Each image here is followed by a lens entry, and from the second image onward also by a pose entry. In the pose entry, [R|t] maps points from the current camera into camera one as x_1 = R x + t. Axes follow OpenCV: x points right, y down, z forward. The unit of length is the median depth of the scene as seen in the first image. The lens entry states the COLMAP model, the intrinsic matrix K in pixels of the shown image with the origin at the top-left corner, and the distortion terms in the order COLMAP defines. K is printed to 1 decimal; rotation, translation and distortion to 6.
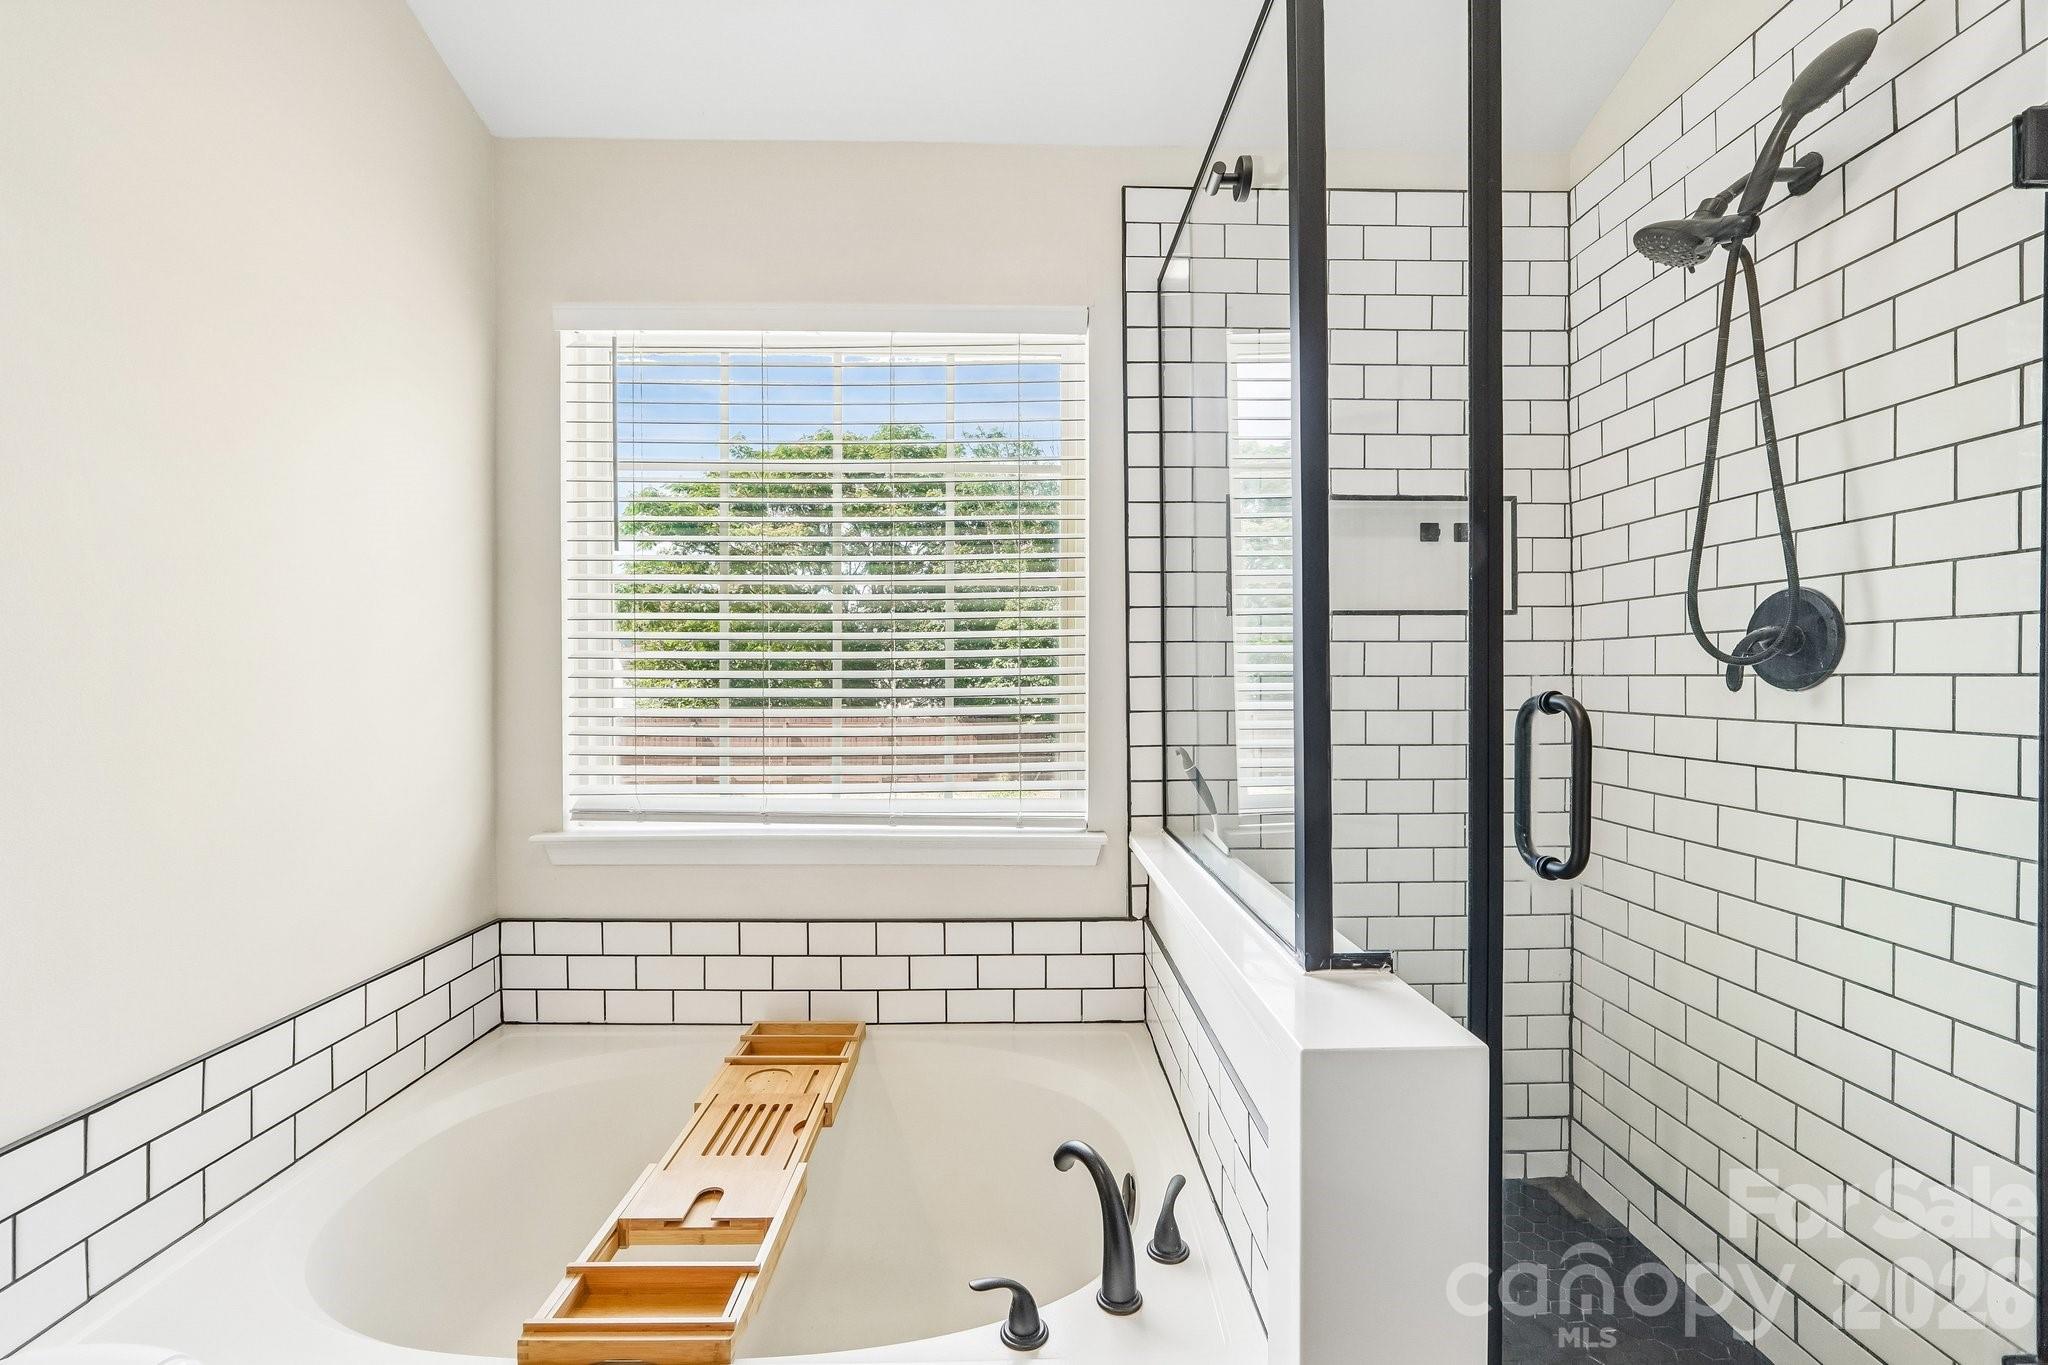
lens RADIAL K [[872.6, 0, 1025.5], [0, 872.6, 685.8], [0, 0, 1]] dist [-0.003819, 0.000122]
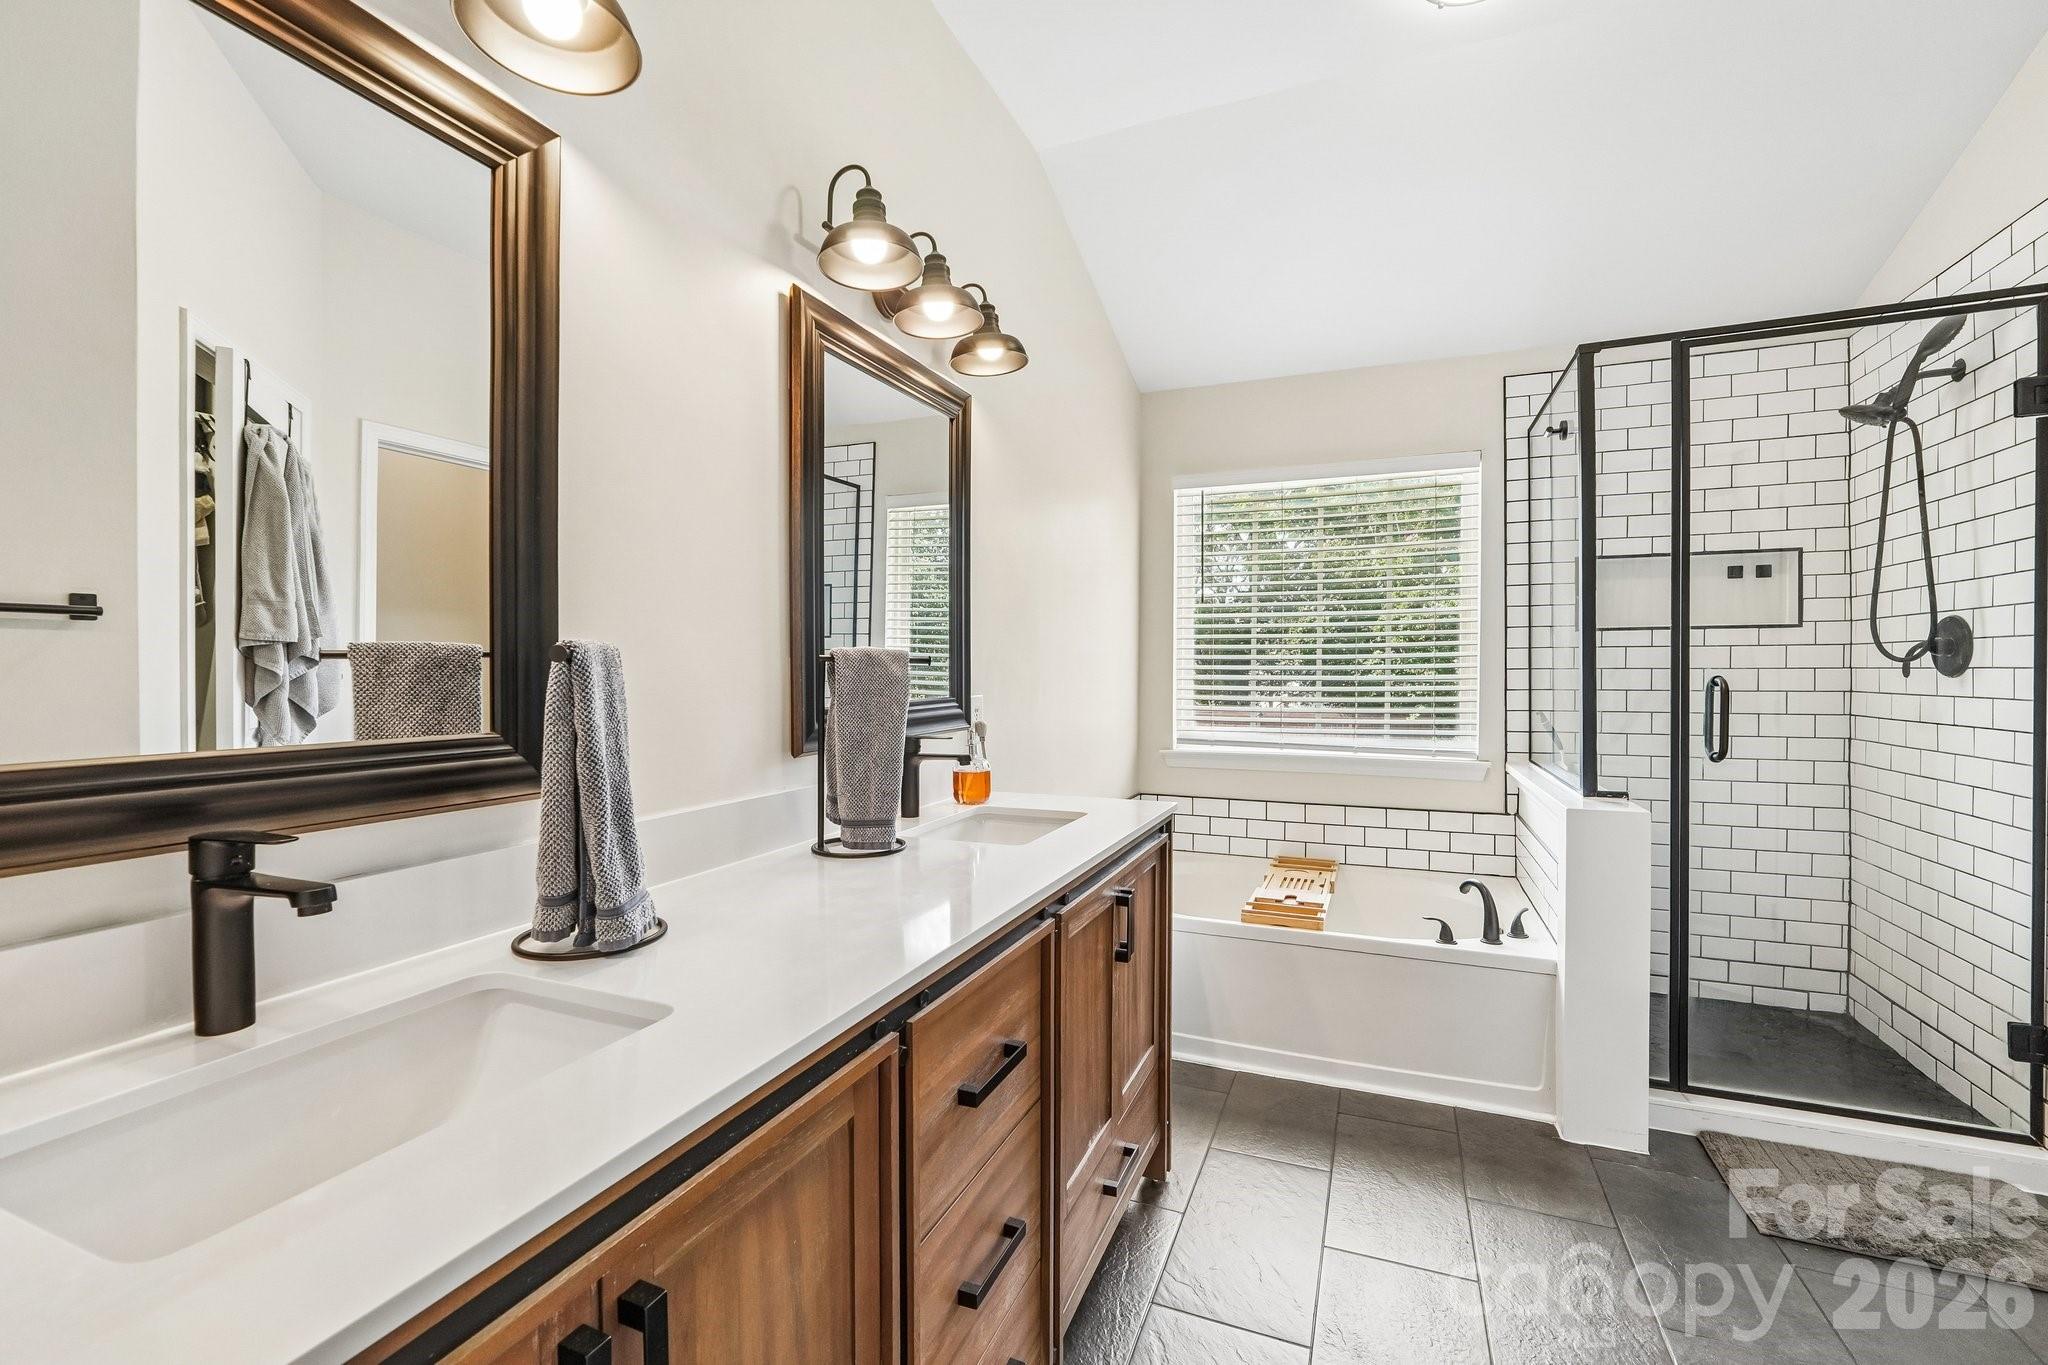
lens RADIAL K [[872.6, 0, 1030.7], [0, 872.6, 684.5], [0, 0, 1]] dist [-0.003819, 0.000122]
pose [[0.918505, 0.006504, -0.395355, -0.058746], [-0.003202, 0.999954, 0.009012, 0.007407], [0.395395, -0.007012, 0.918484, -0.899911]]
